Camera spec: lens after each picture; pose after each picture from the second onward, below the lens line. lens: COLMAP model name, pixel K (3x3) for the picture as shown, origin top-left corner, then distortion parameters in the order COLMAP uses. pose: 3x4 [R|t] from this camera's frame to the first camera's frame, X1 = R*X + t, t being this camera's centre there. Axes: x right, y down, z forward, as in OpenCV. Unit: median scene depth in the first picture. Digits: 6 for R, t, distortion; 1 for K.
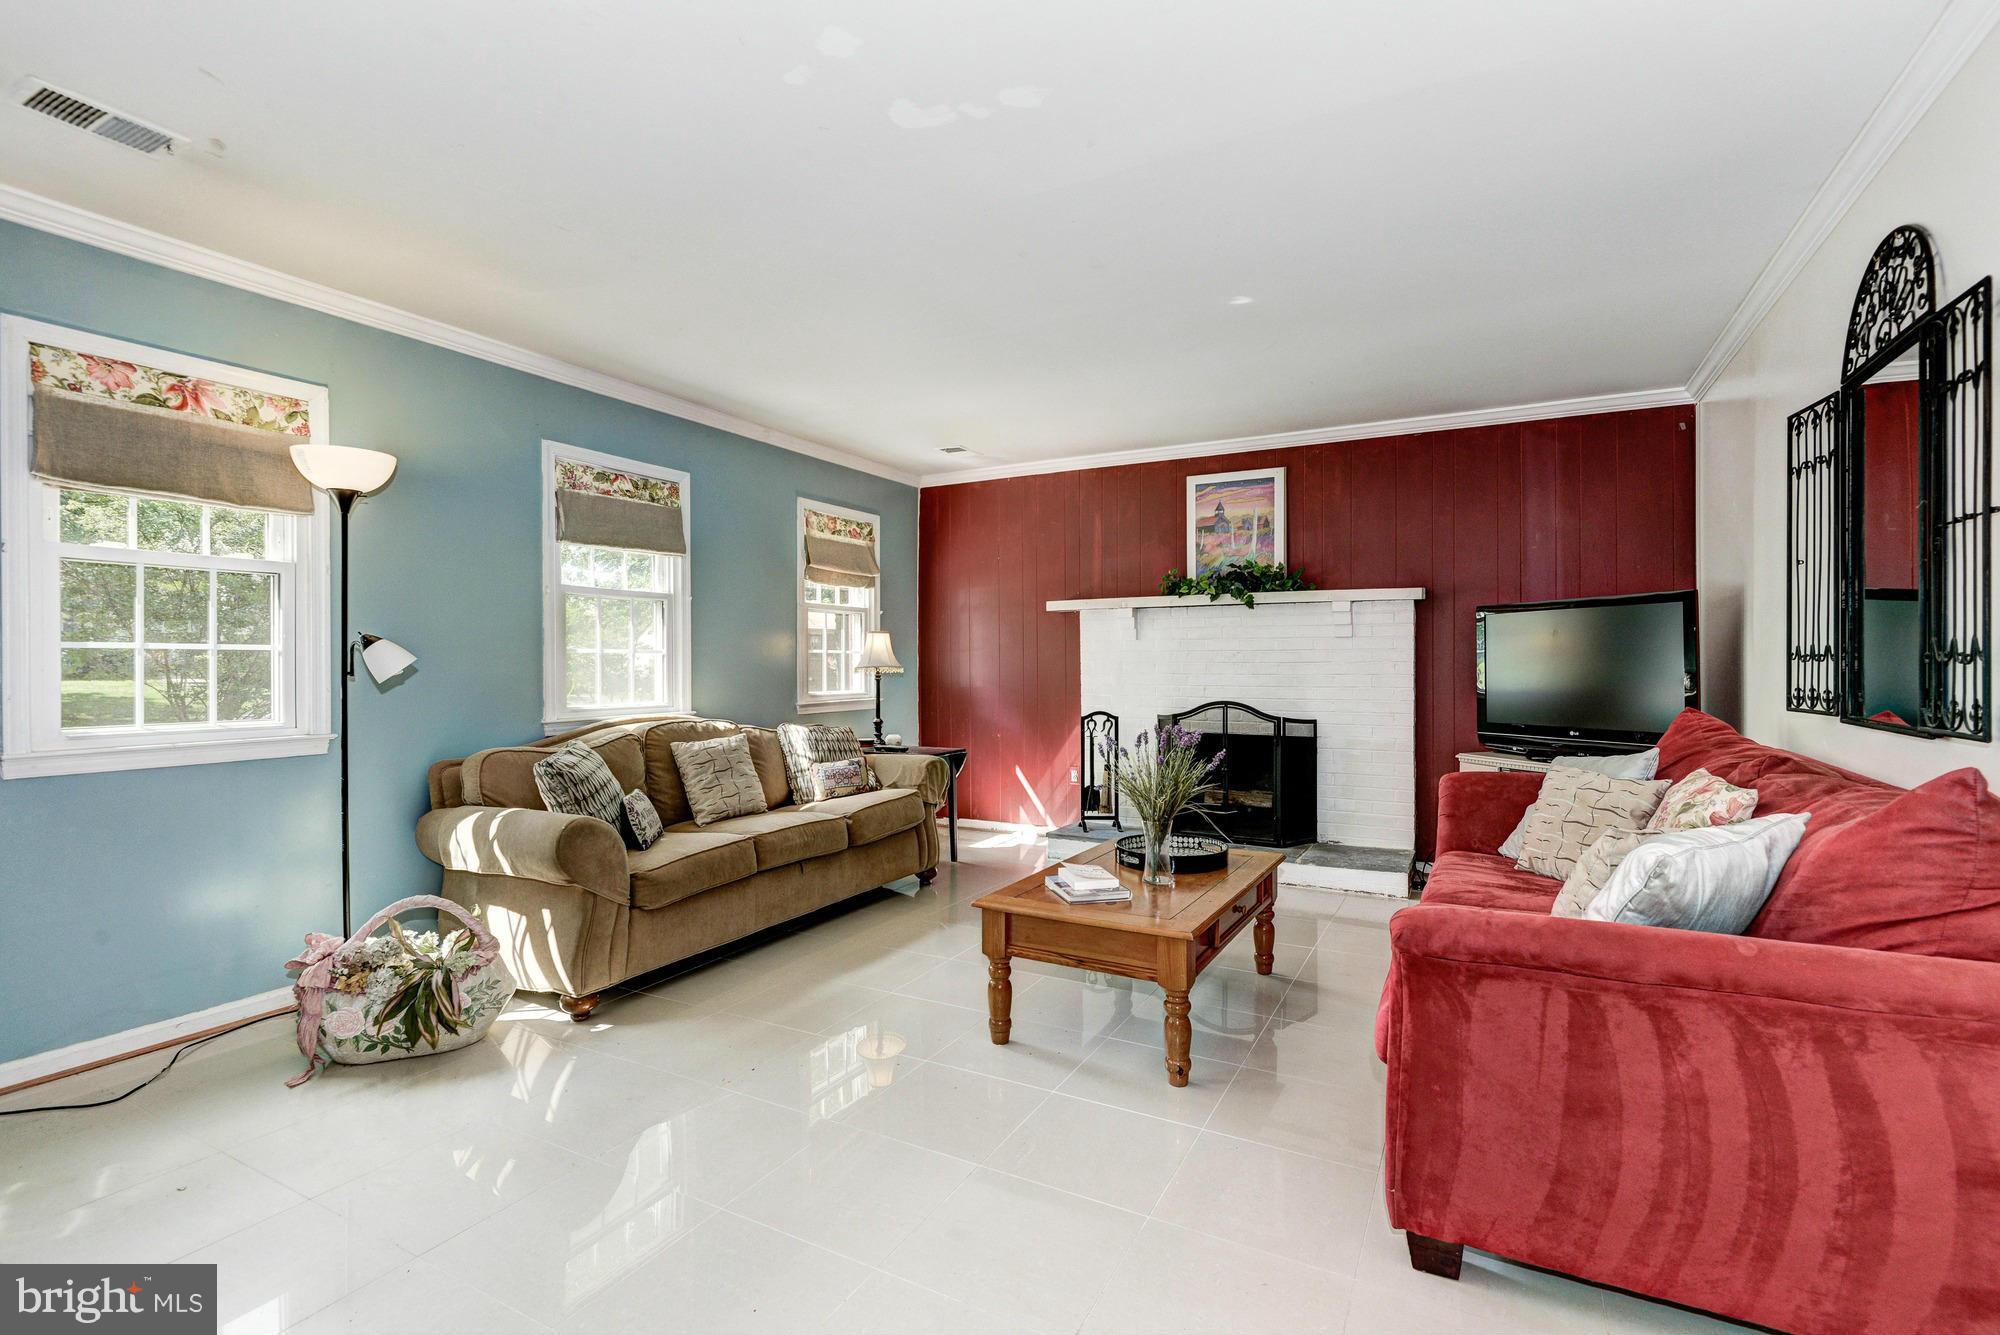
lens RADIAL K [[924.2, 0, 984.5], [0, 924.2, 672.9], [0, 0, 1]] dist [0.006372, 0.000022]
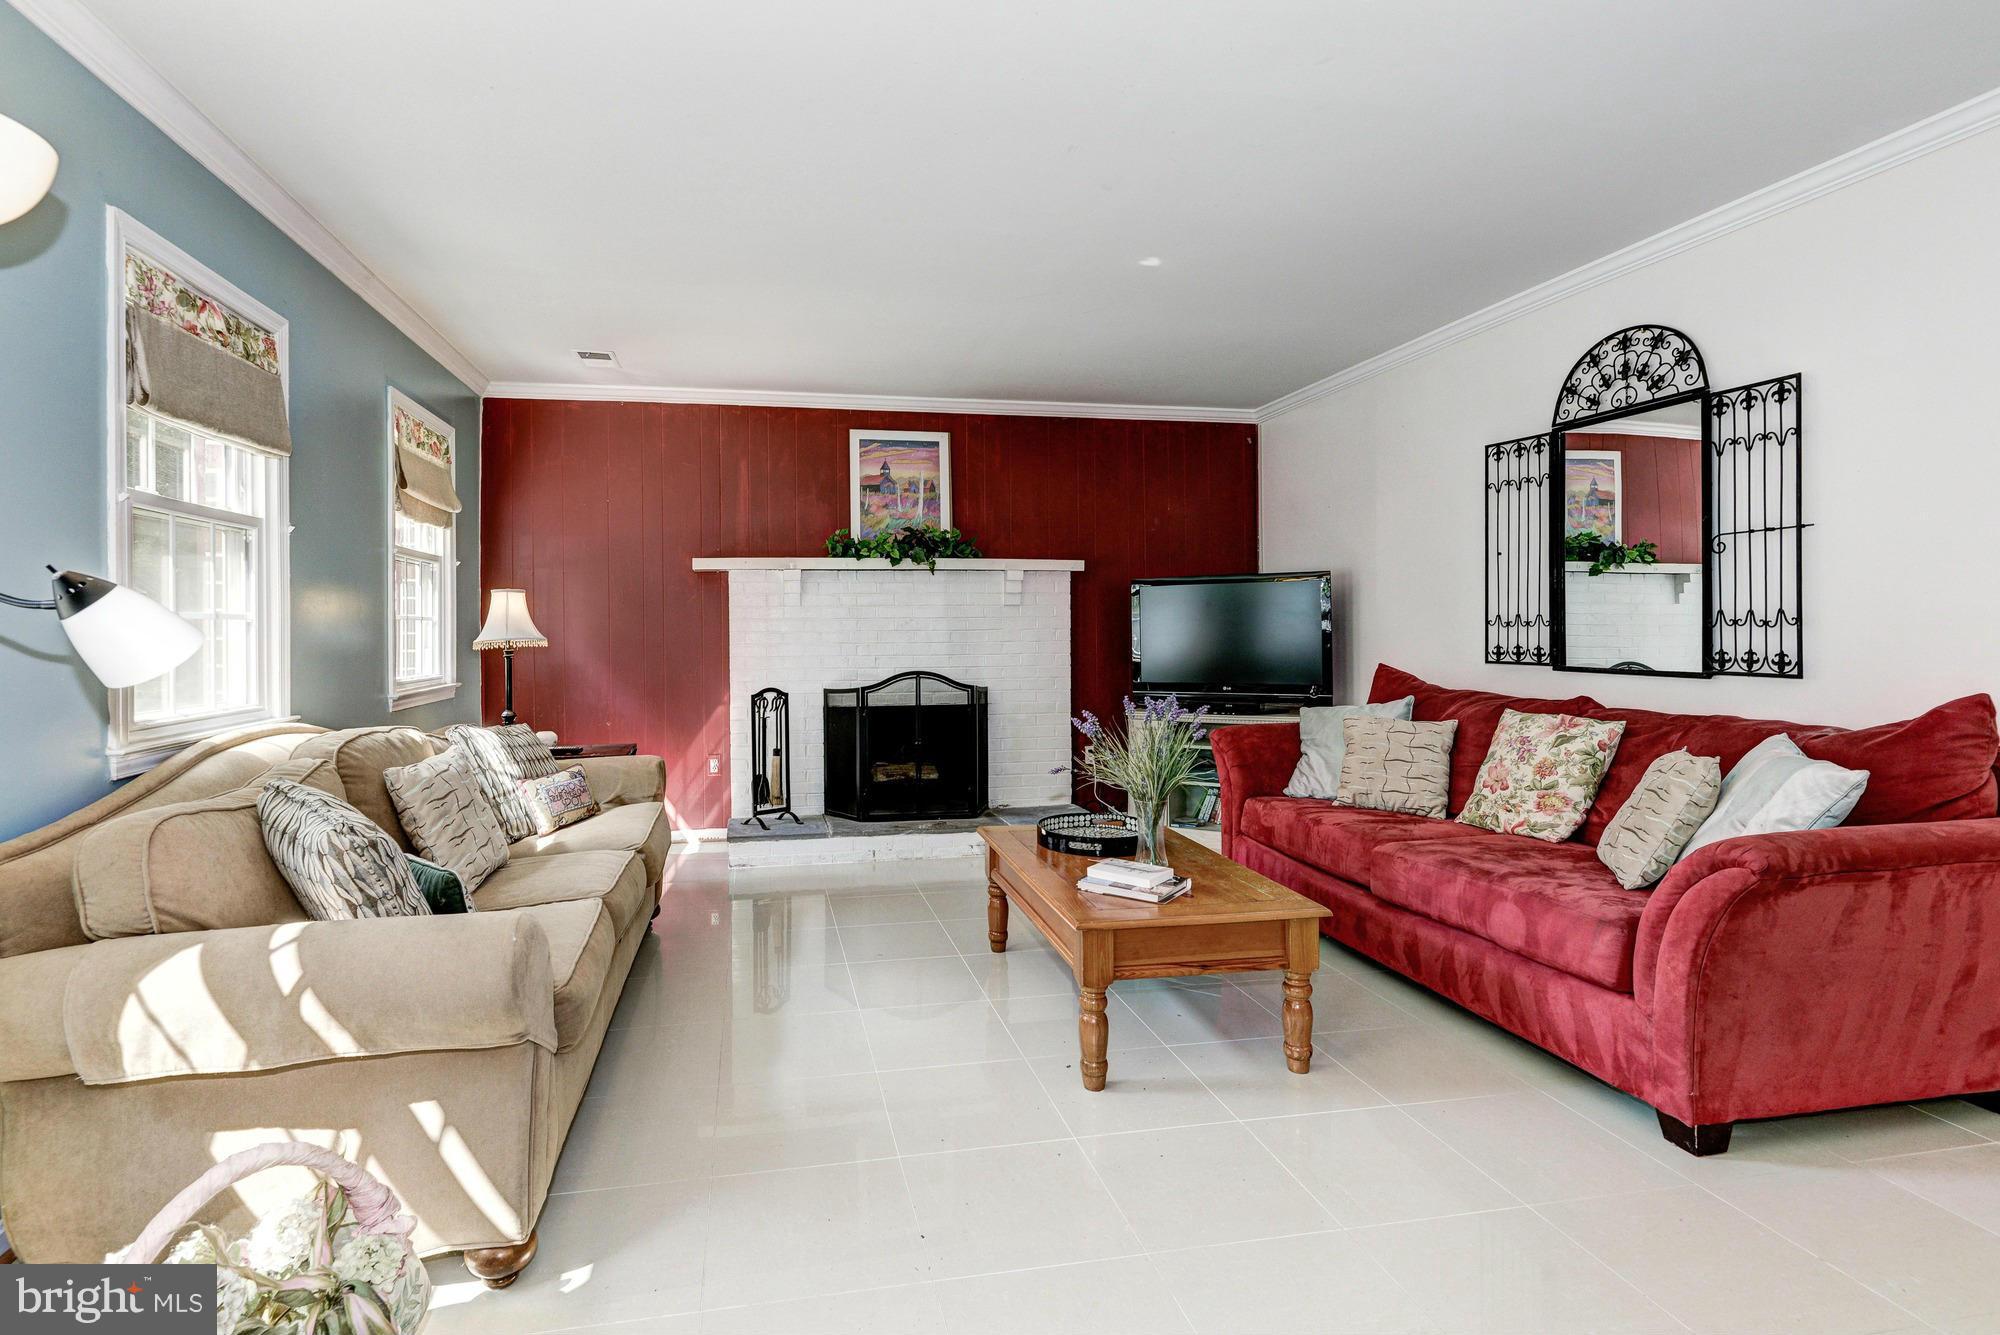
lens RADIAL K [[949.3, 0, 997.4], [0, 949.3, 630.9], [0, 0, 1]] dist [0.014918, -0.013924]
pose [[0.780832, -0.005467, 0.624717, -0.285249], [0.012868, 0.999890, -0.007333, -0.002692], [-0.624609, 0.013765, 0.780816, 0.187718]]
